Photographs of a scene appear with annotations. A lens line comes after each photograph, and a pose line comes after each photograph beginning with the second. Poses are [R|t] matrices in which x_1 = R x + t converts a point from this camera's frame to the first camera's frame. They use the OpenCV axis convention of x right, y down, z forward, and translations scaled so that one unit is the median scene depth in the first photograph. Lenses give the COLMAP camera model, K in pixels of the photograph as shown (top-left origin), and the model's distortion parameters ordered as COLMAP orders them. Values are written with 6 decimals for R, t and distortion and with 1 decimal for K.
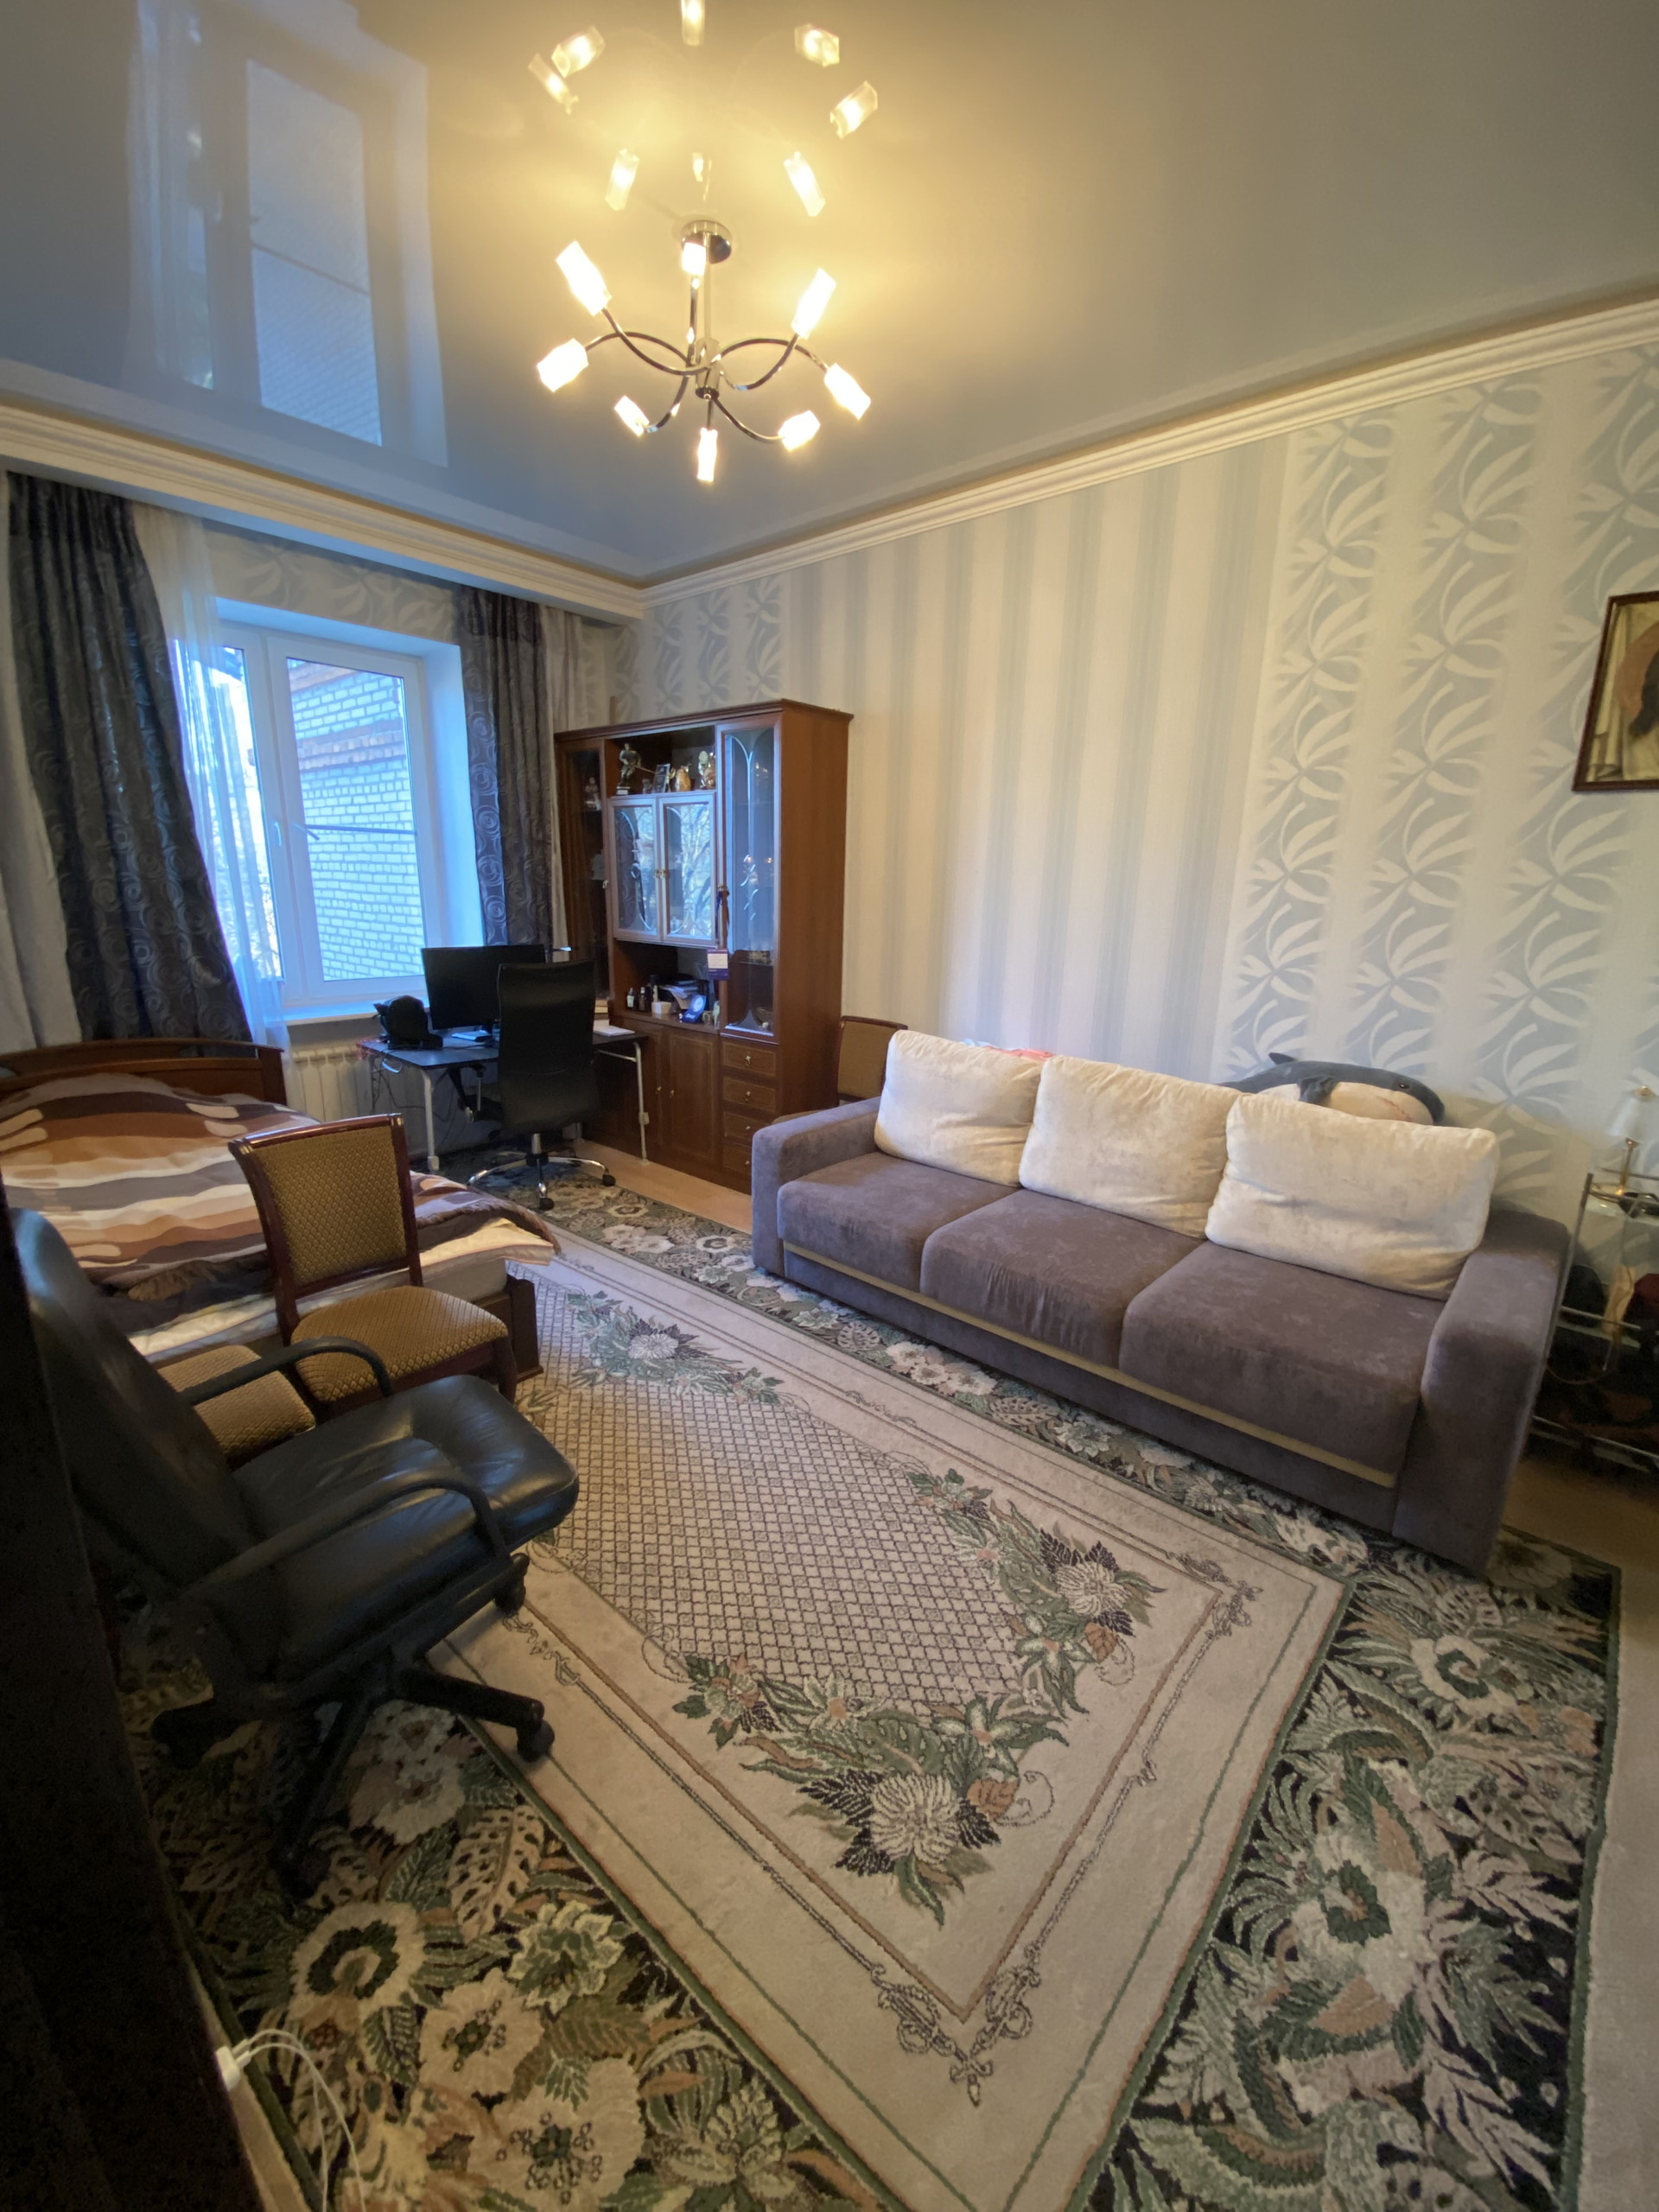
lens RADIAL K [[904.8, 0, 841.3], [0, 904.8, 1108.4], [0, 0, 1]] dist [0.031896, -0.024816]
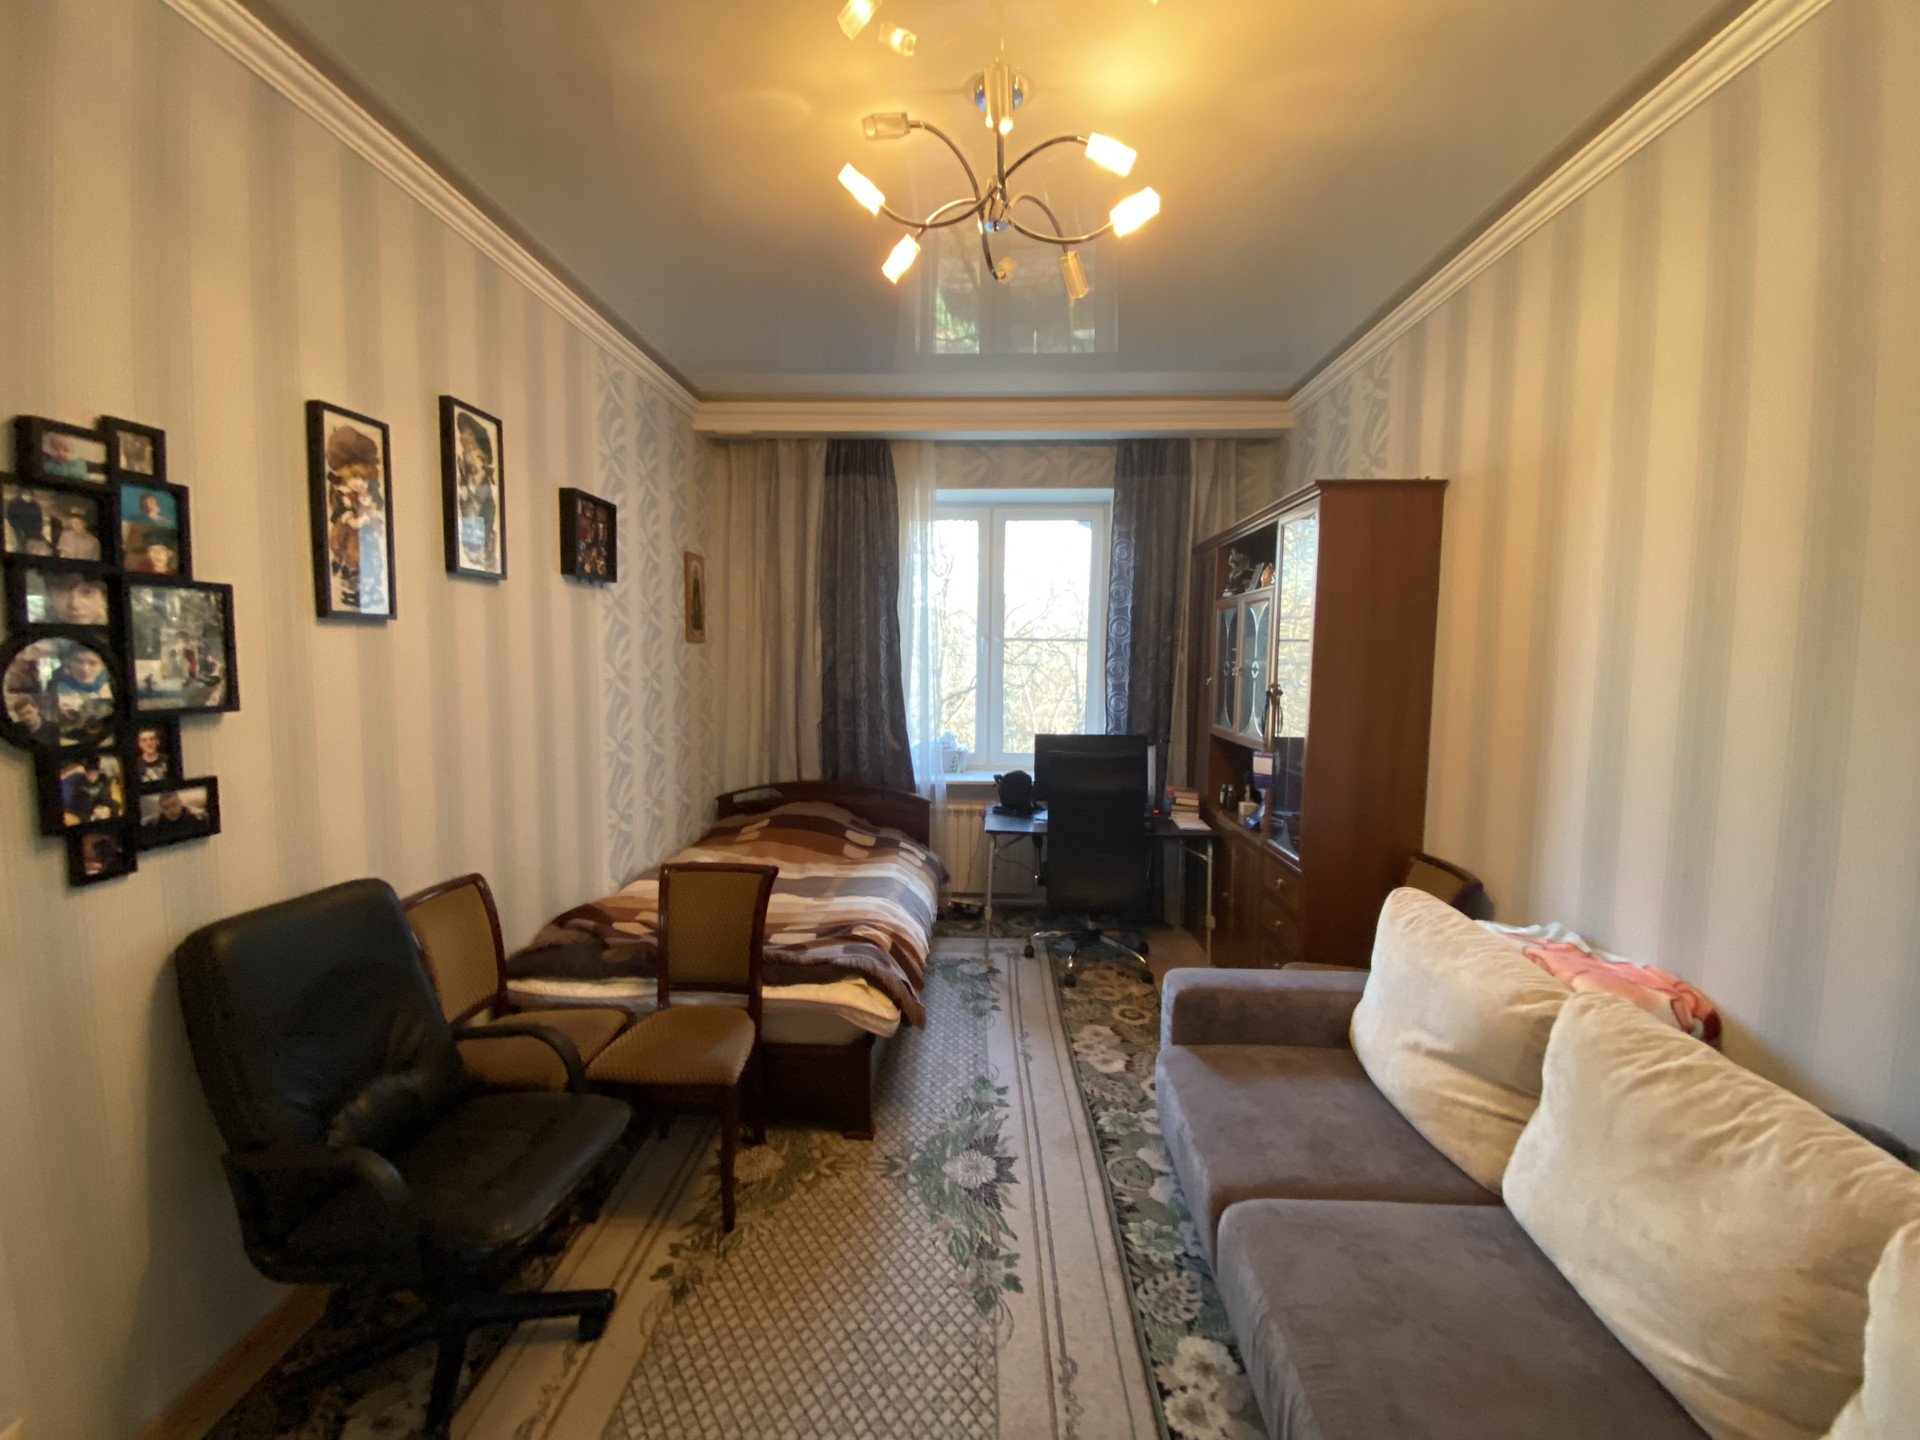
lens RADIAL K [[785.3, 0, 963.4], [0, 785.3, 711.7], [0, 0, 1]] dist [0.031896, -0.024816]
pose [[0.622291, 0.041622, -0.781679, 0.321938], [-0.190758, 0.976544, -0.099864, -0.090648], [0.759187, 0.211256, 0.615634, 0.315338]]
